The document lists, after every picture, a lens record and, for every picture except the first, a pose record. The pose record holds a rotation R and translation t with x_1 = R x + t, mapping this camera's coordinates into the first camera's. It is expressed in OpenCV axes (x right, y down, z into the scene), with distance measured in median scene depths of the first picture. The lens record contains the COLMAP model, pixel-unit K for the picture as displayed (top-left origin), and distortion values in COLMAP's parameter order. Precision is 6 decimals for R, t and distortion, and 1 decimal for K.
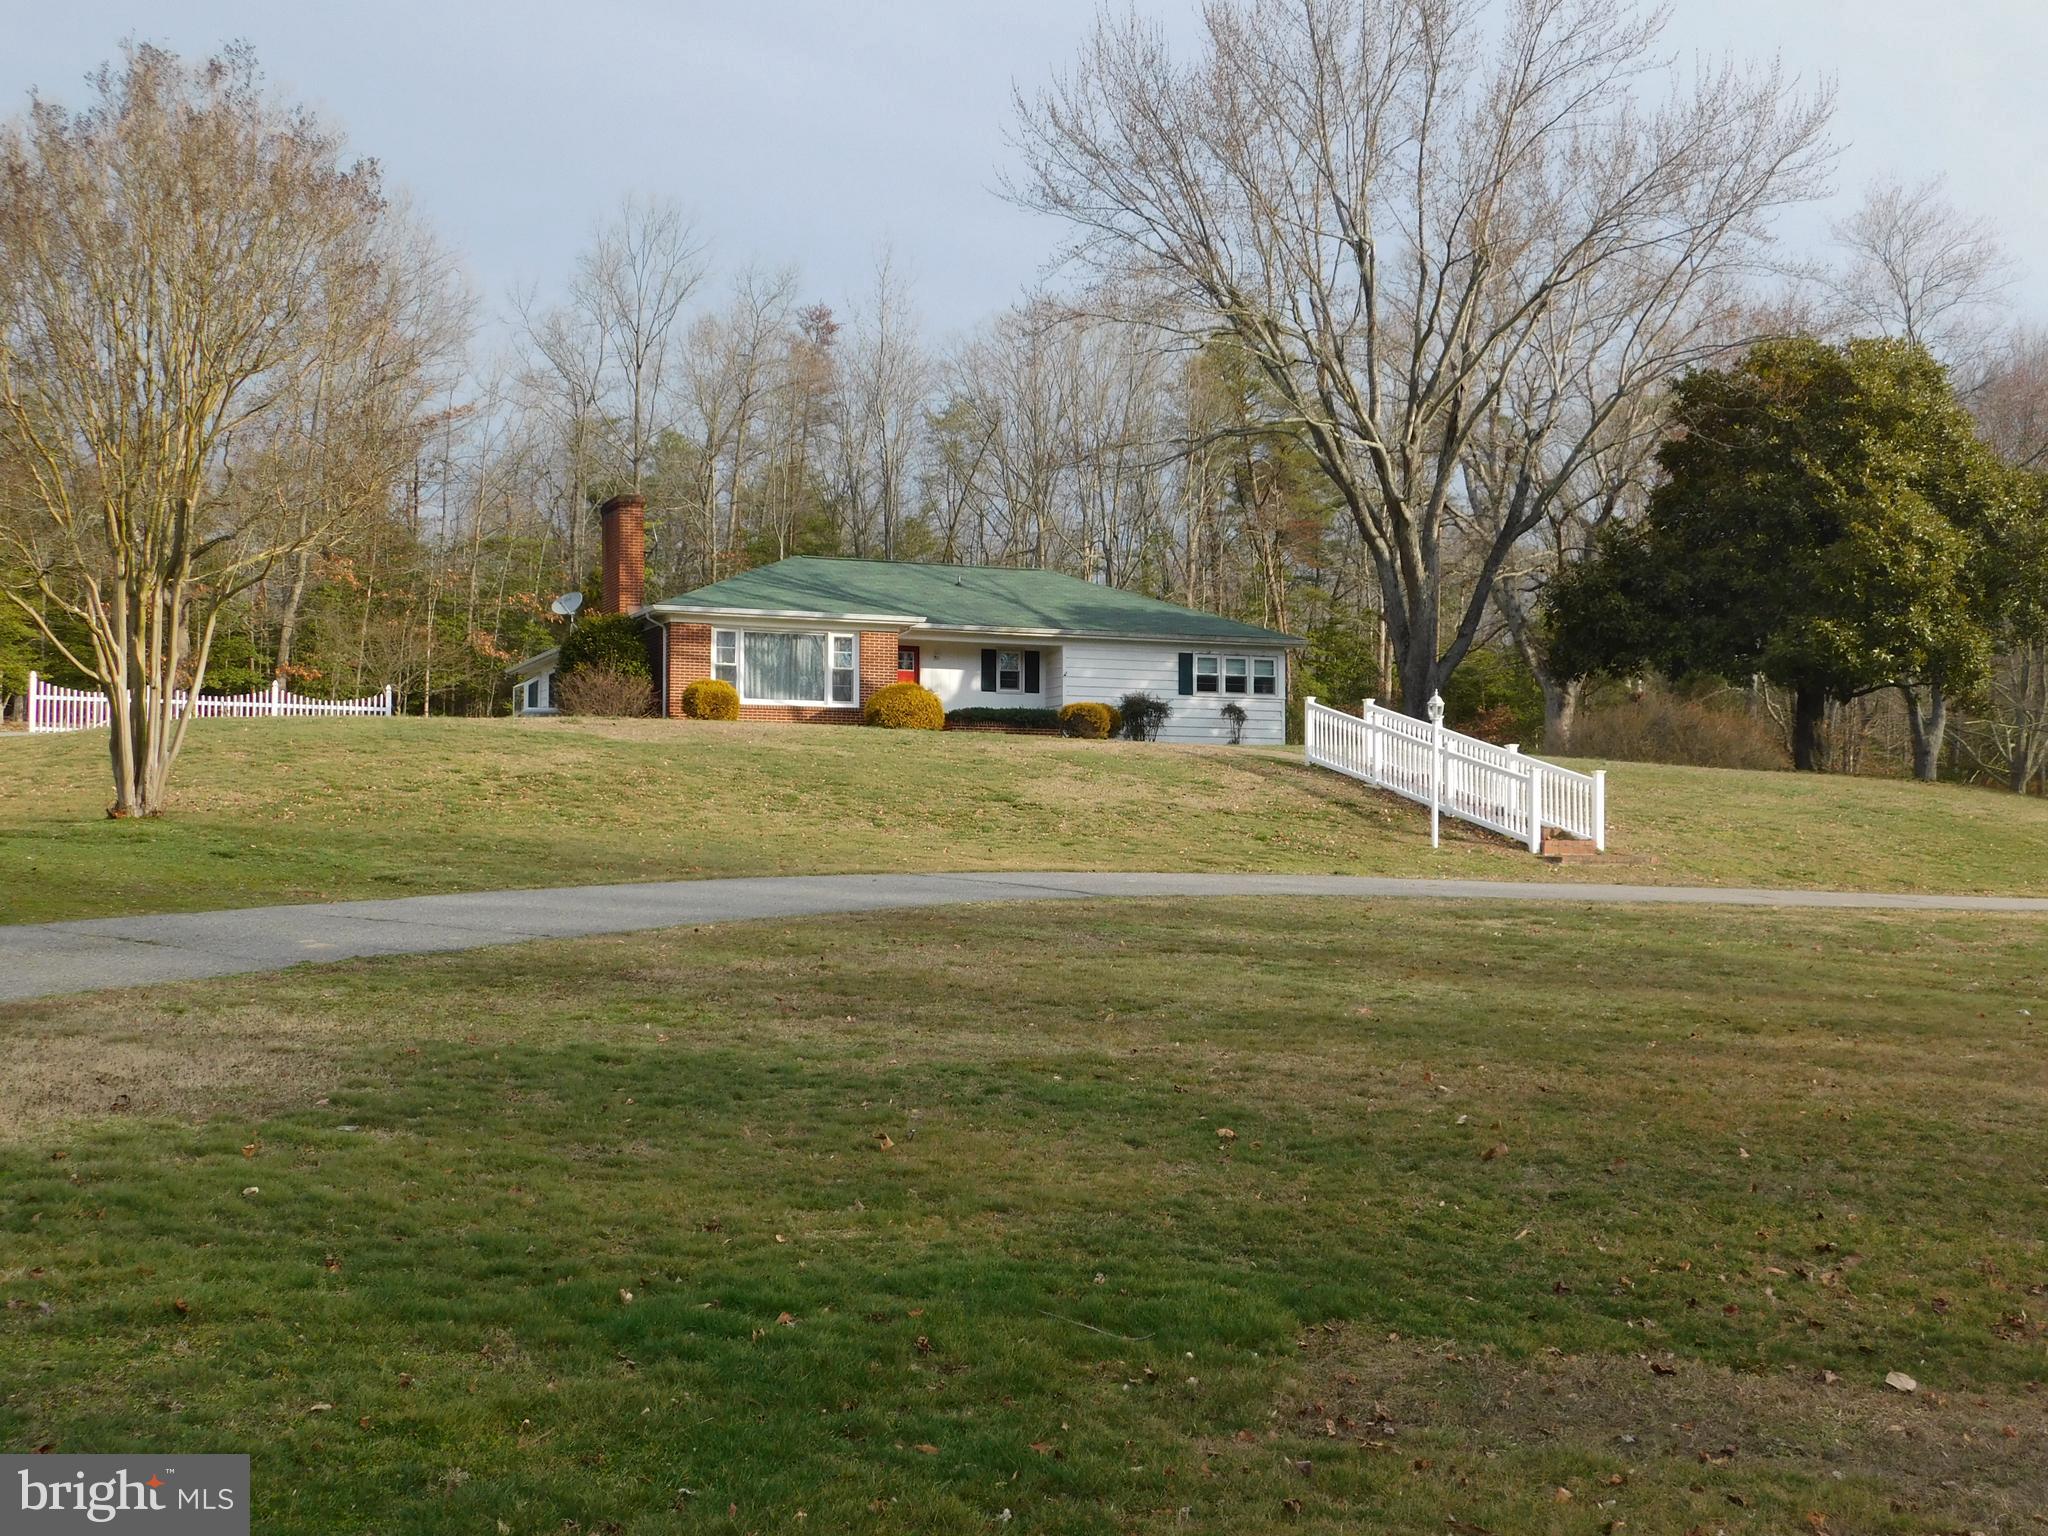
lens RADIAL K [[2371.9, 0, 1024.0], [0, 2371.9, 768.0], [0, 0, 1]] dist [0.007855, 0.000814]
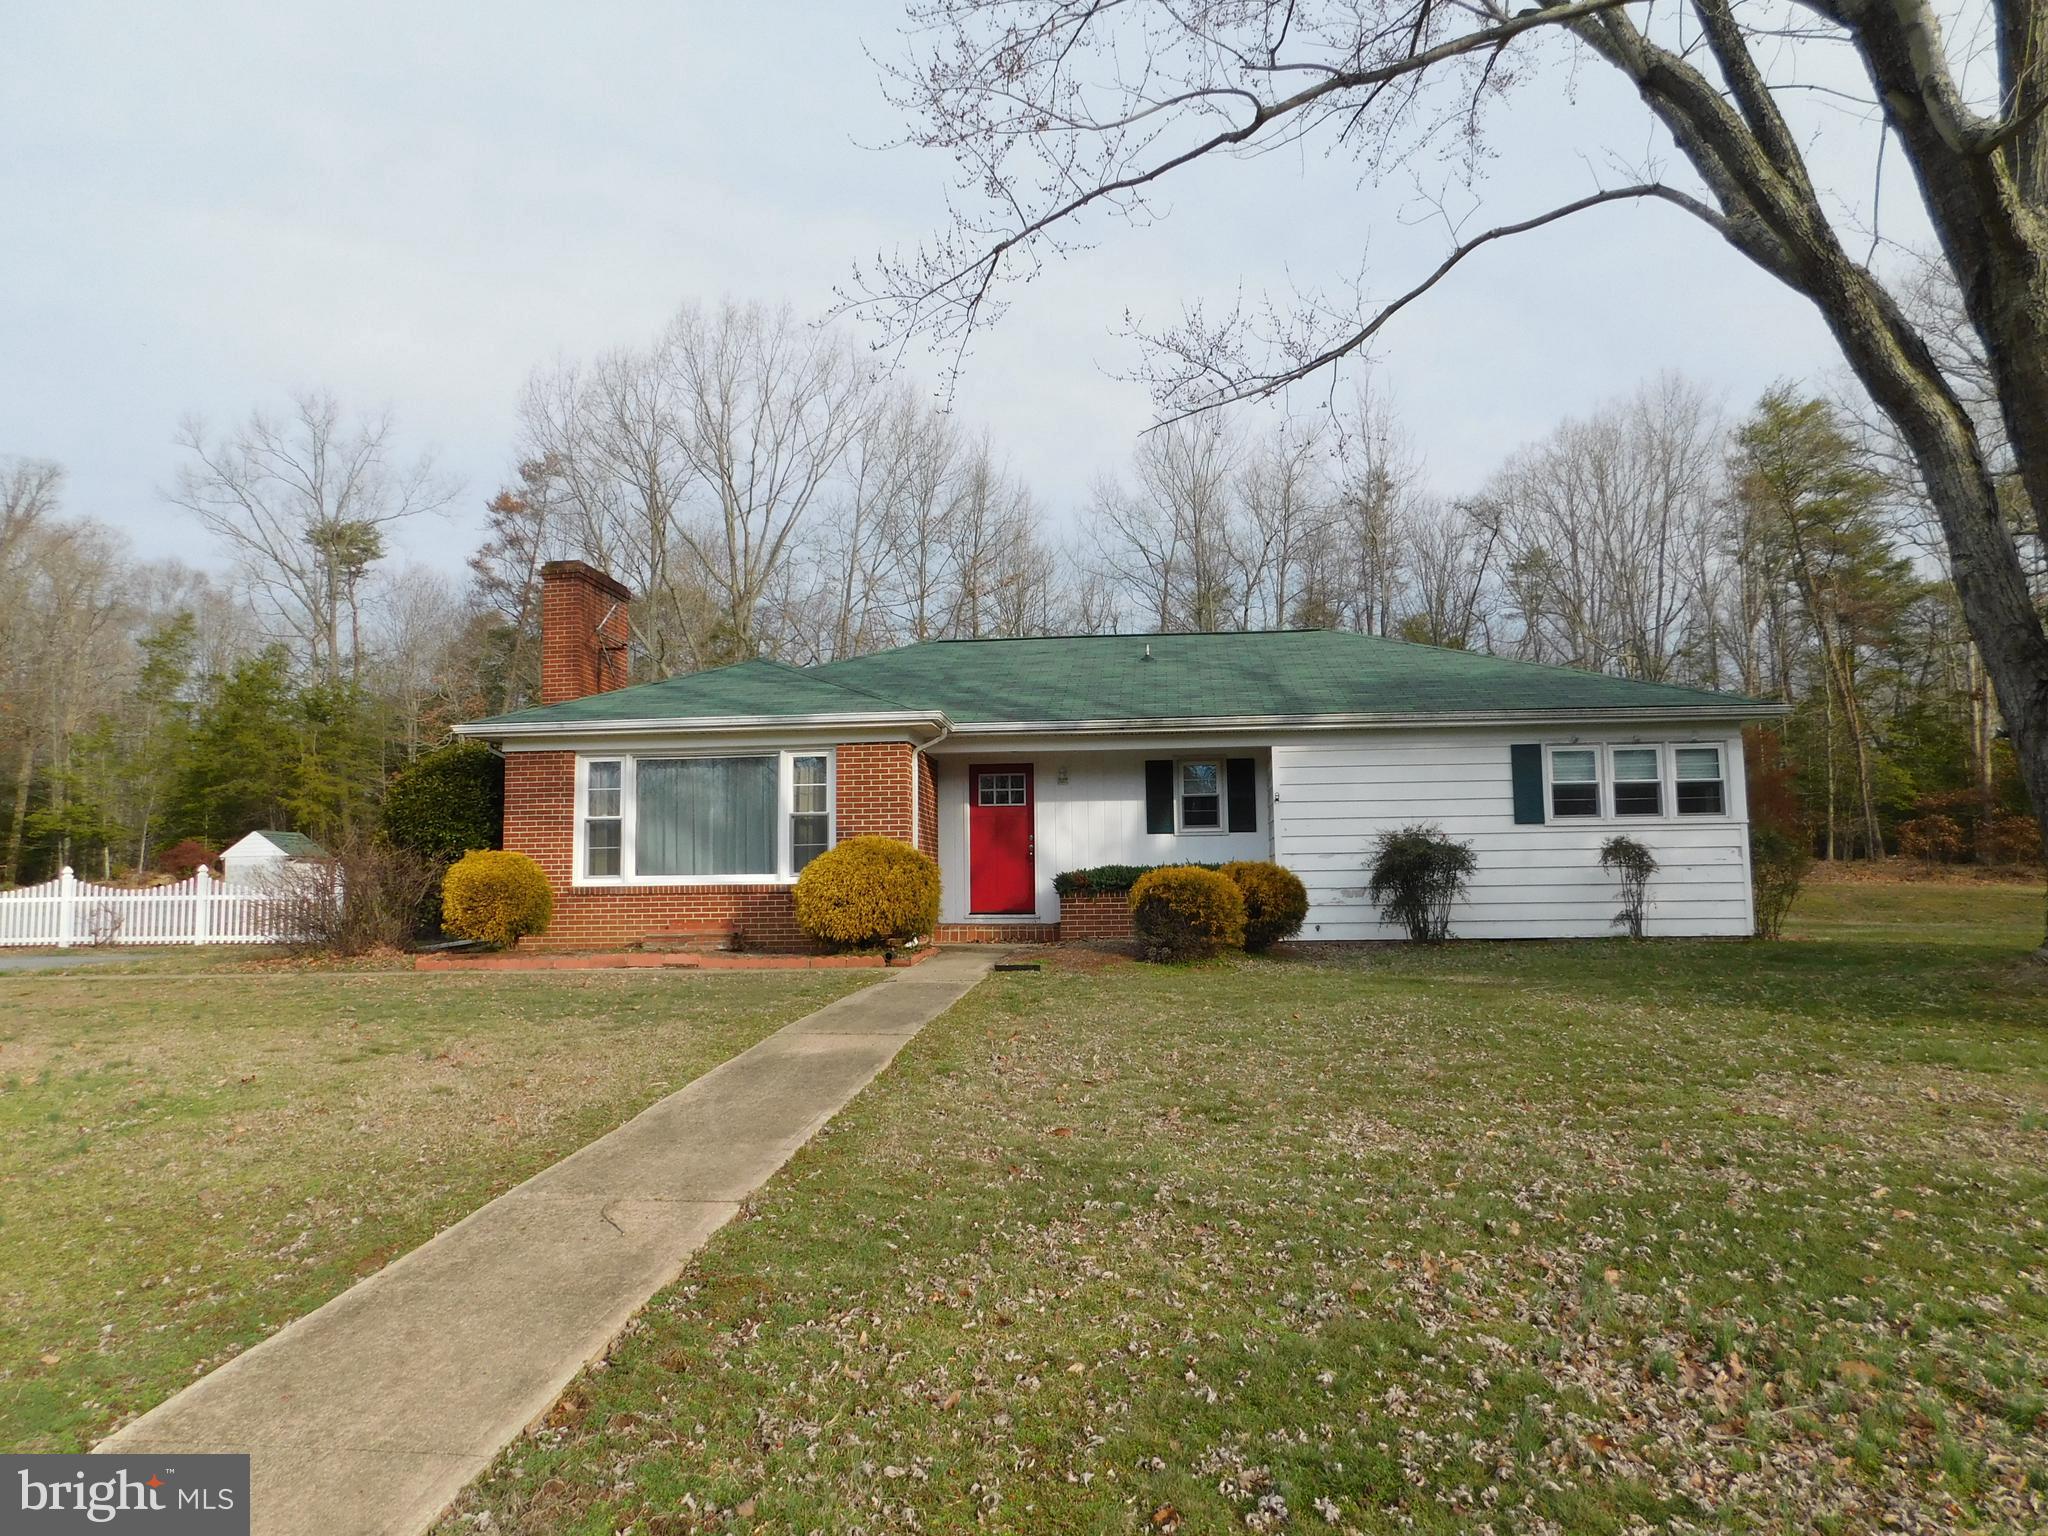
lens RADIAL K [[1348.4, 0, 1024.0], [0, 1348.4, 768.0], [0, 0, 1]] dist [-0.057954, 0.045843]
pose [[0.885067, -0.058943, -0.461716, 0.107741], [0.033621, 0.997454, -0.062886, -0.028640], [0.464247, 0.040135, 0.884796, 0.693110]]
